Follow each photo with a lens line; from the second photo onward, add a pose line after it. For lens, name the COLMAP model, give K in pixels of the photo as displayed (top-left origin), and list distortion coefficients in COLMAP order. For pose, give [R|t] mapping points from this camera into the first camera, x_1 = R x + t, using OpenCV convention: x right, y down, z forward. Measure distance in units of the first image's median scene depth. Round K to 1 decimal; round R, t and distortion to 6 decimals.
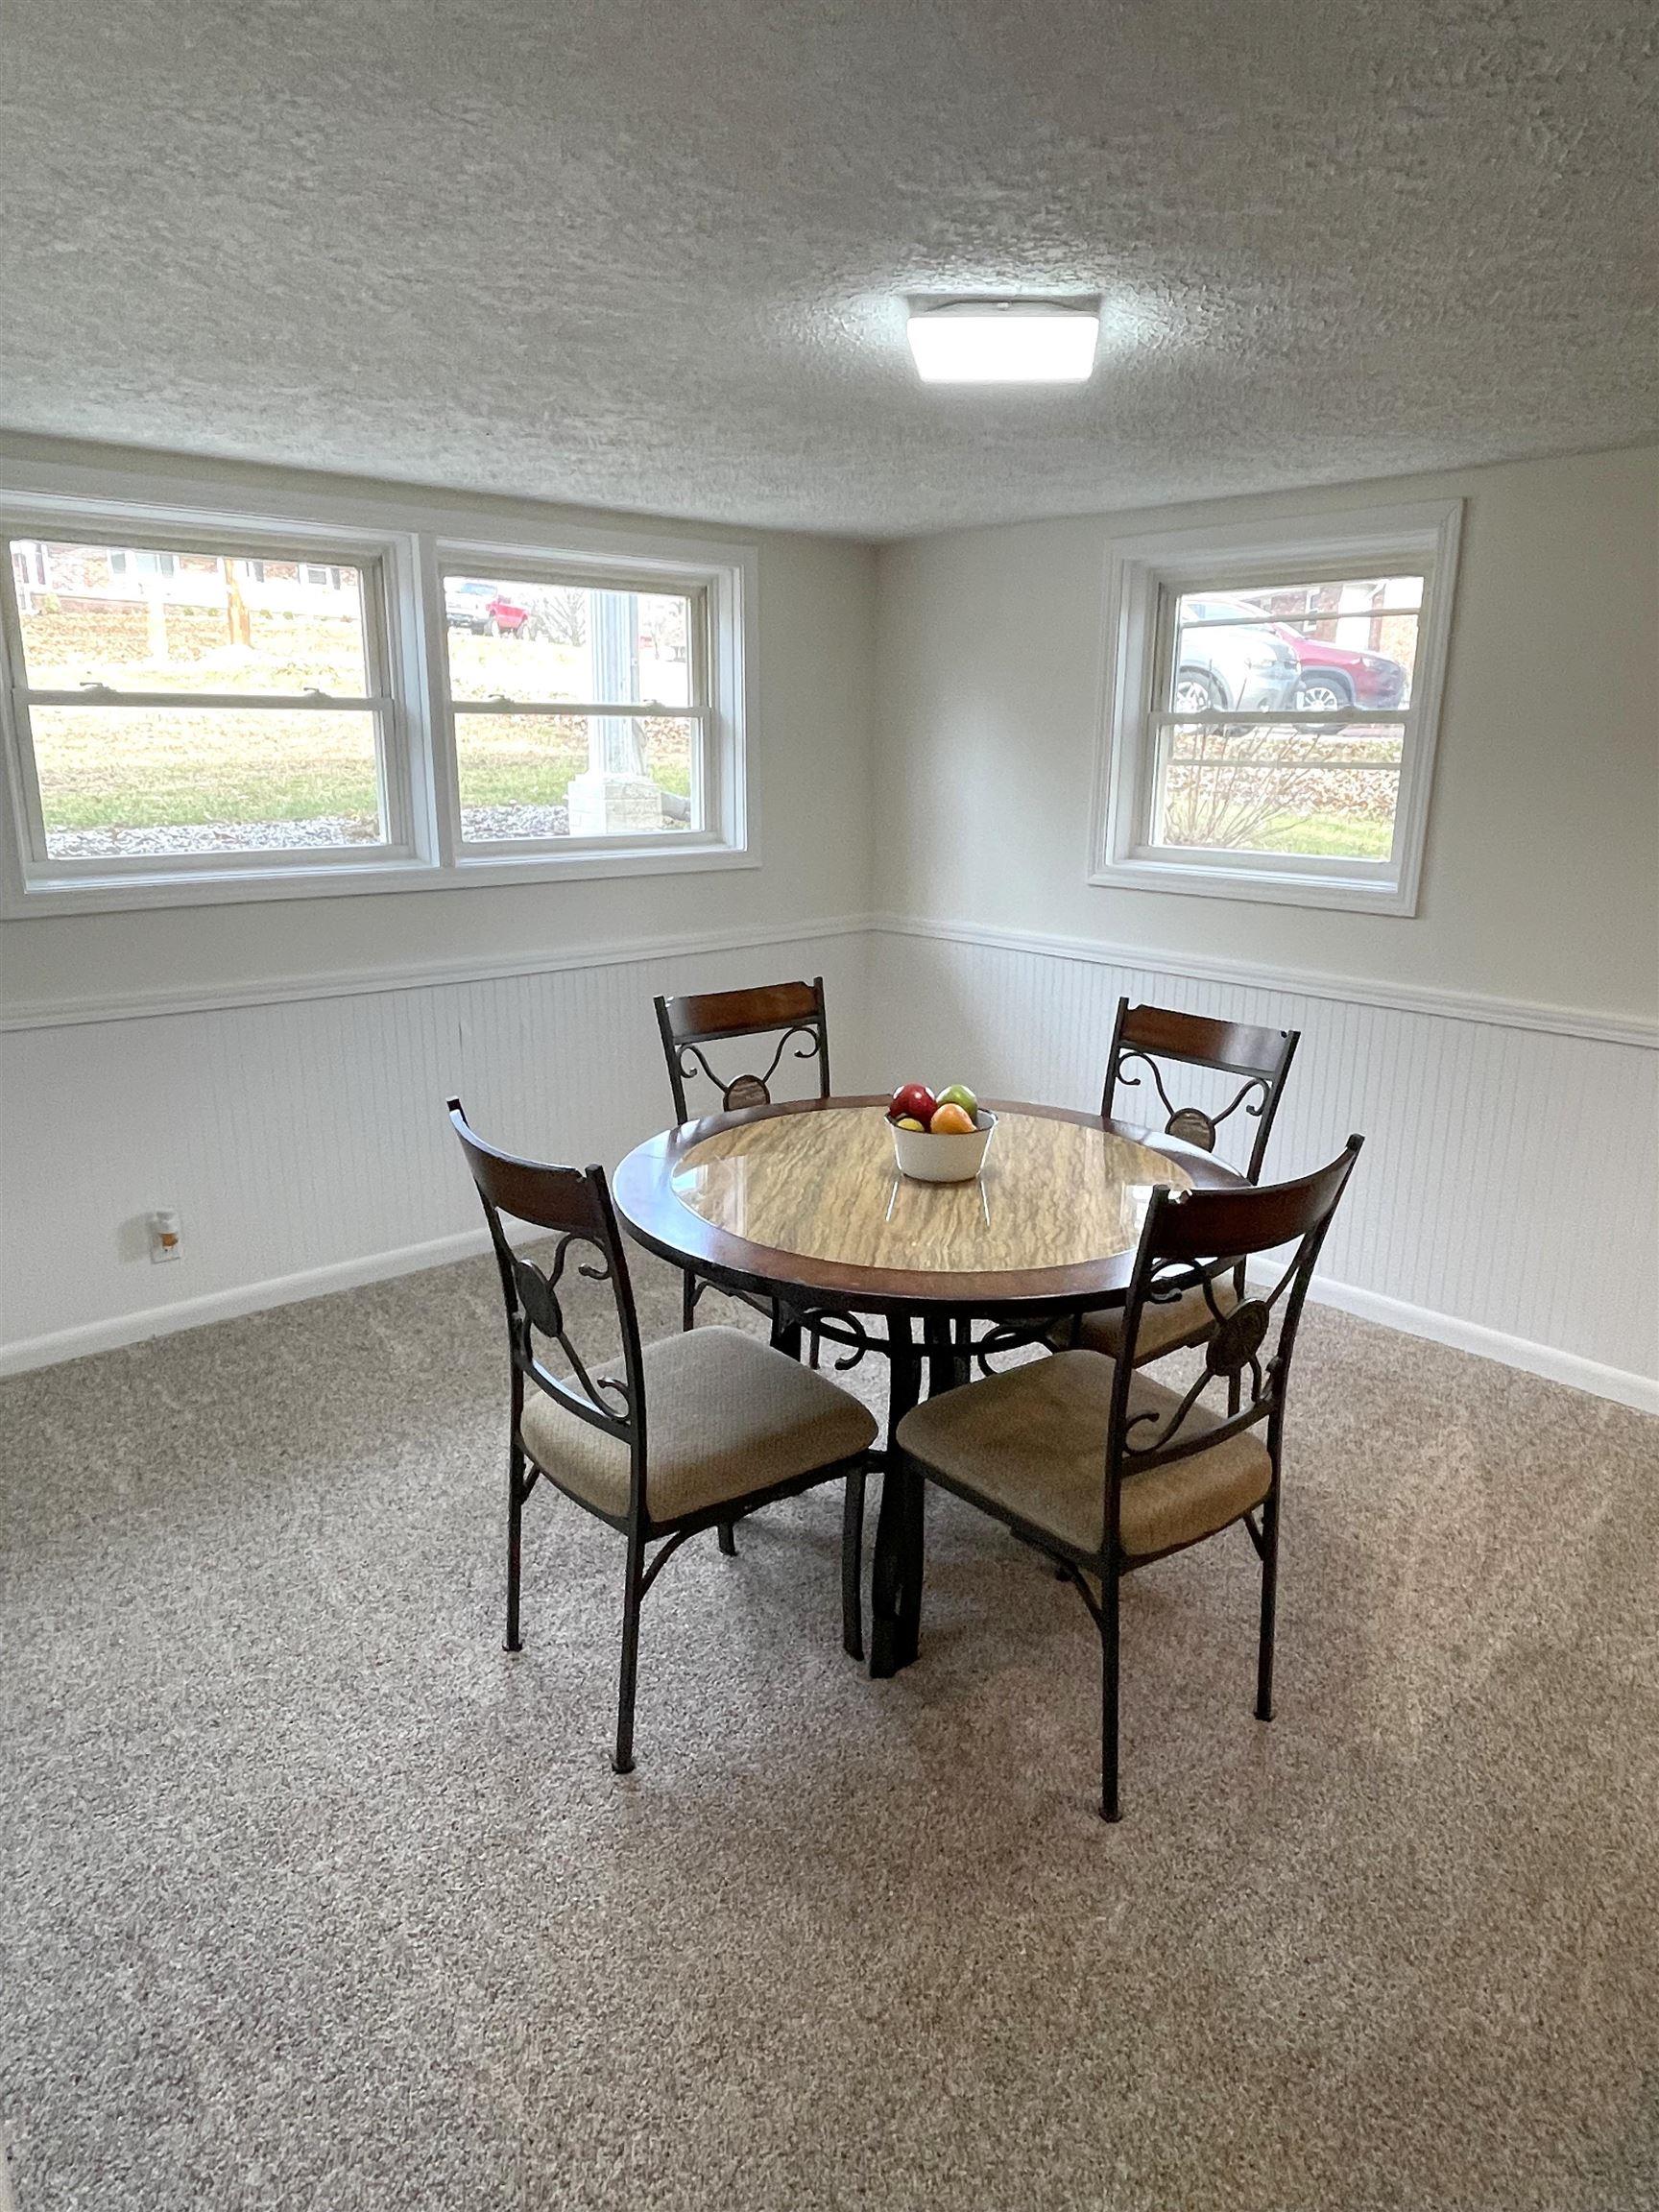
lens RADIAL K [[1389.6, 0, 838.2], [0, 1389.6, 1107.5], [0, 0, 1]] dist [-0.003597, 0.001894]
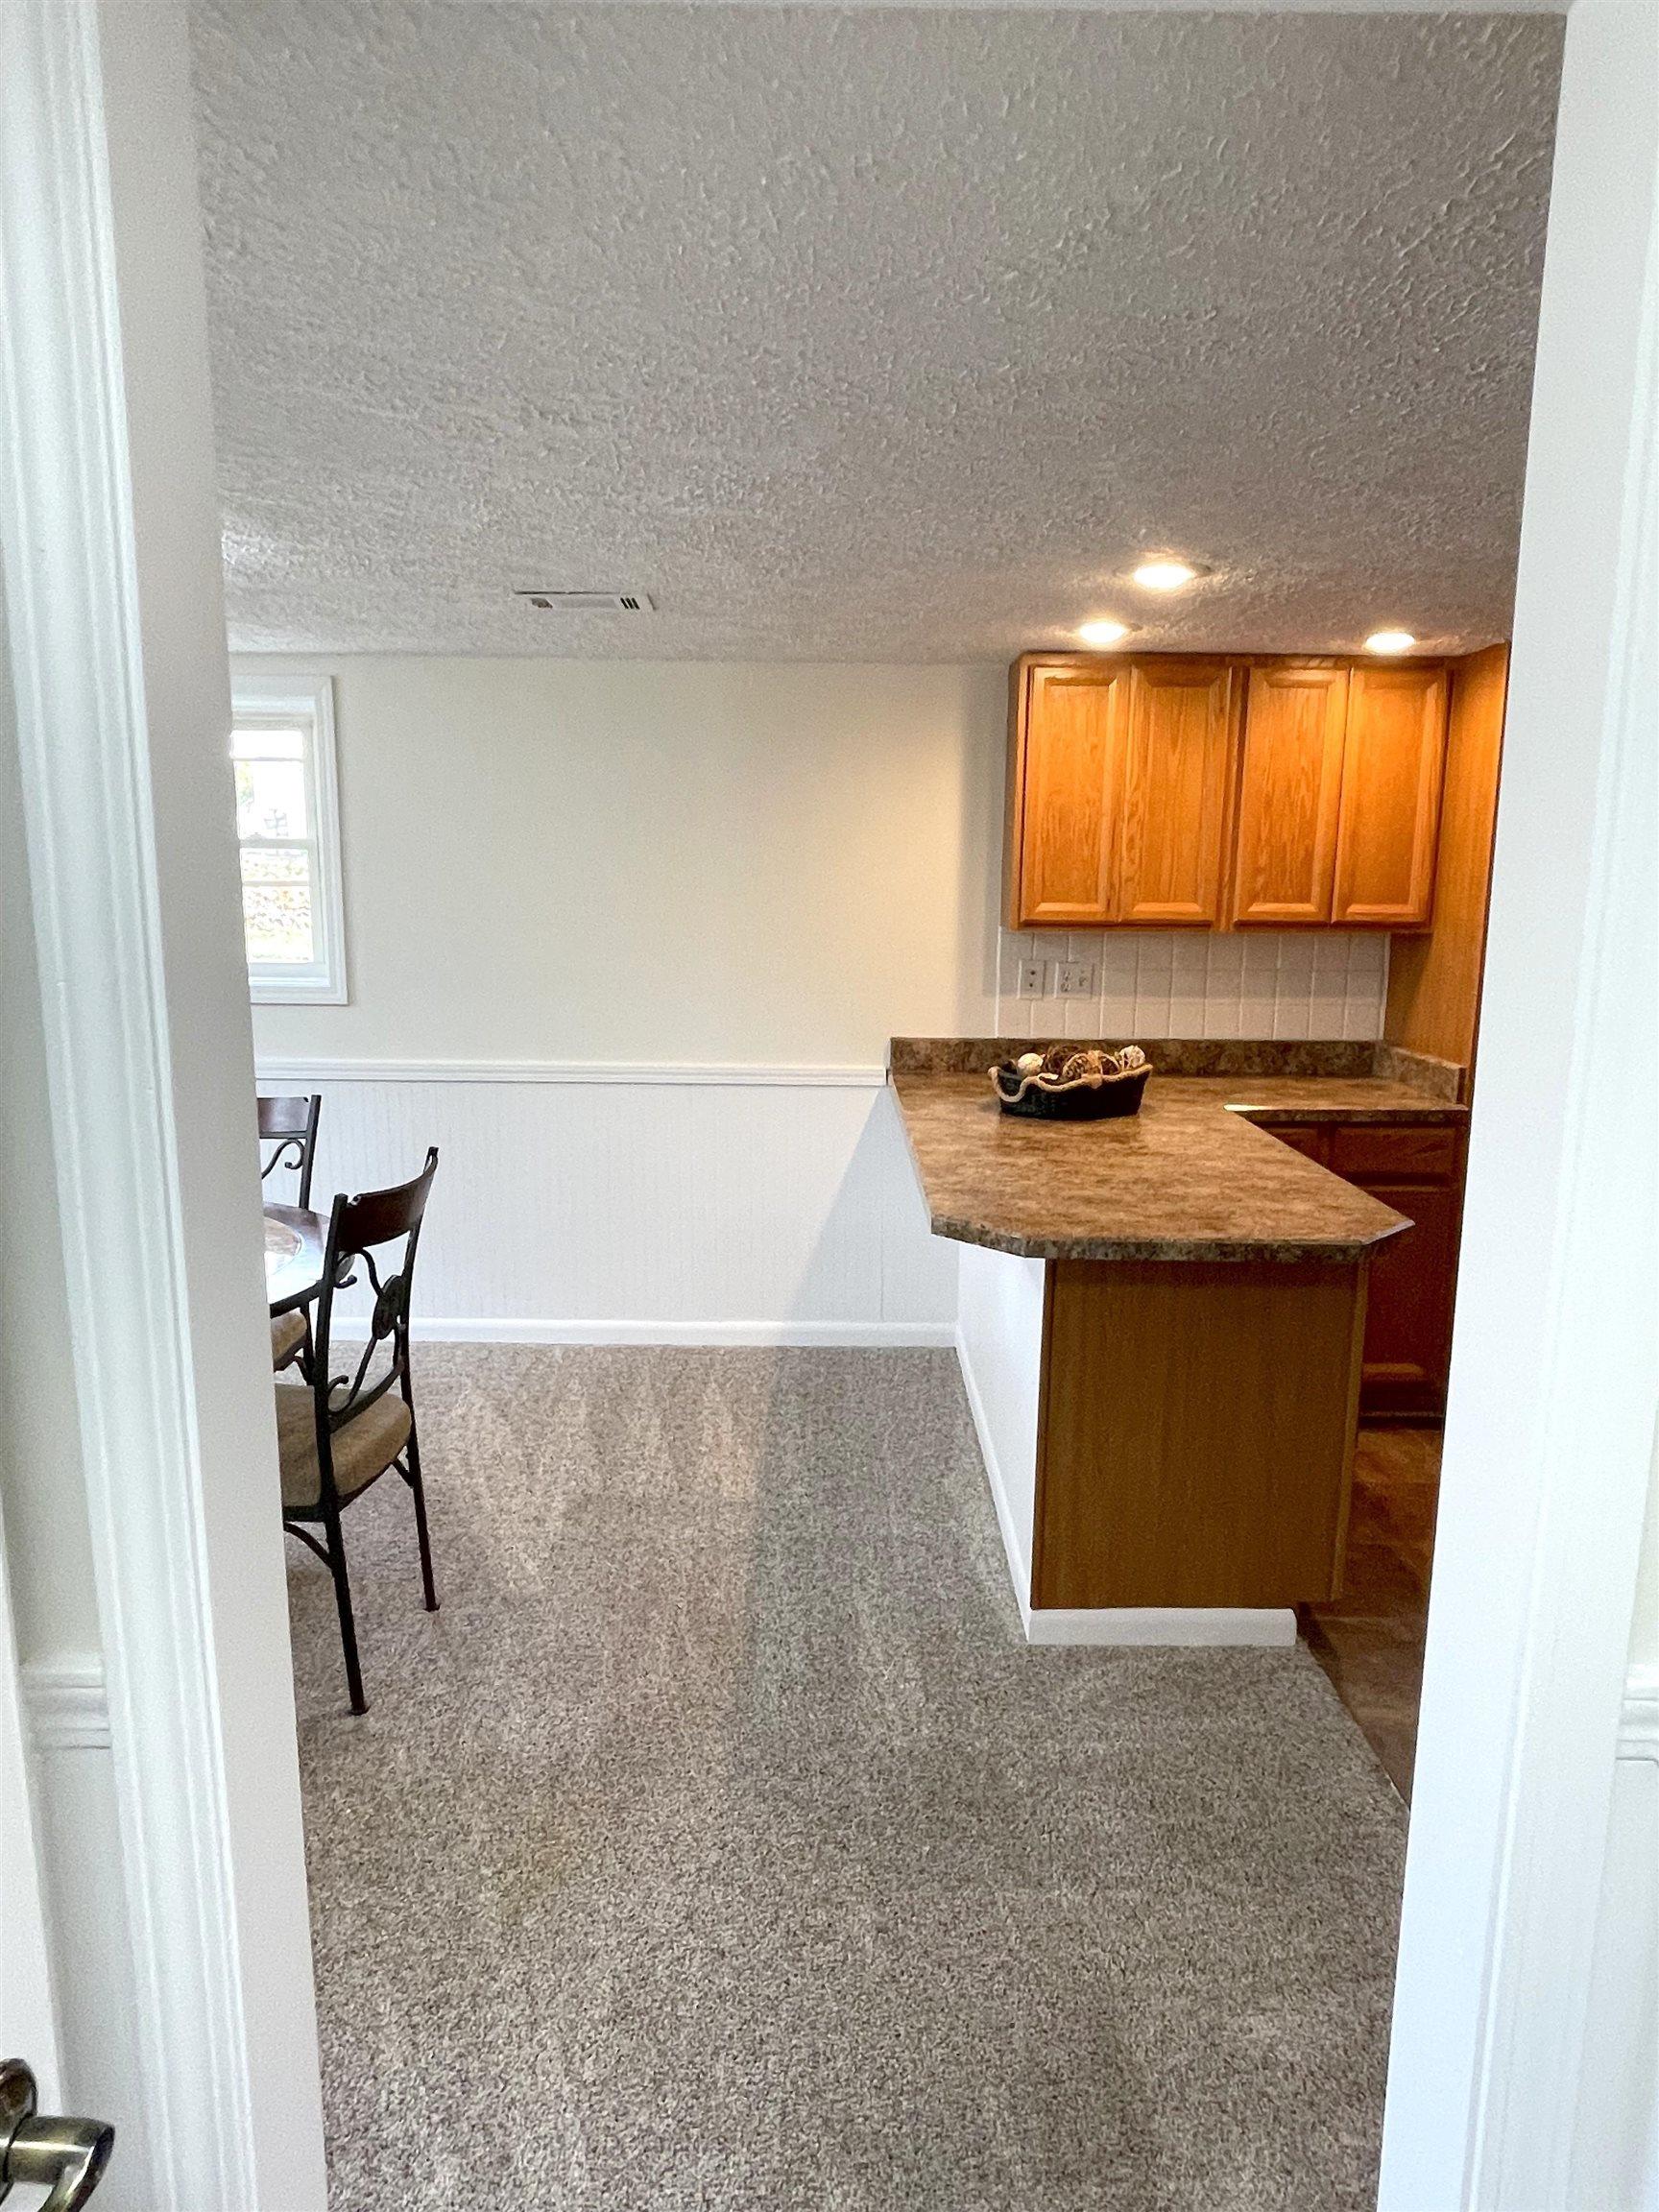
lens RADIAL K [[1389.6, 0, 826.3], [0, 1389.6, 1109.6], [0, 0, 1]] dist [-0.003597, 0.001894]
pose [[0.669958, -0.126066, 0.731617, -0.338465], [0.183885, 0.982947, 0.000985, 0.049005], [-0.719266, 0.133873, 0.681715, -0.208043]]
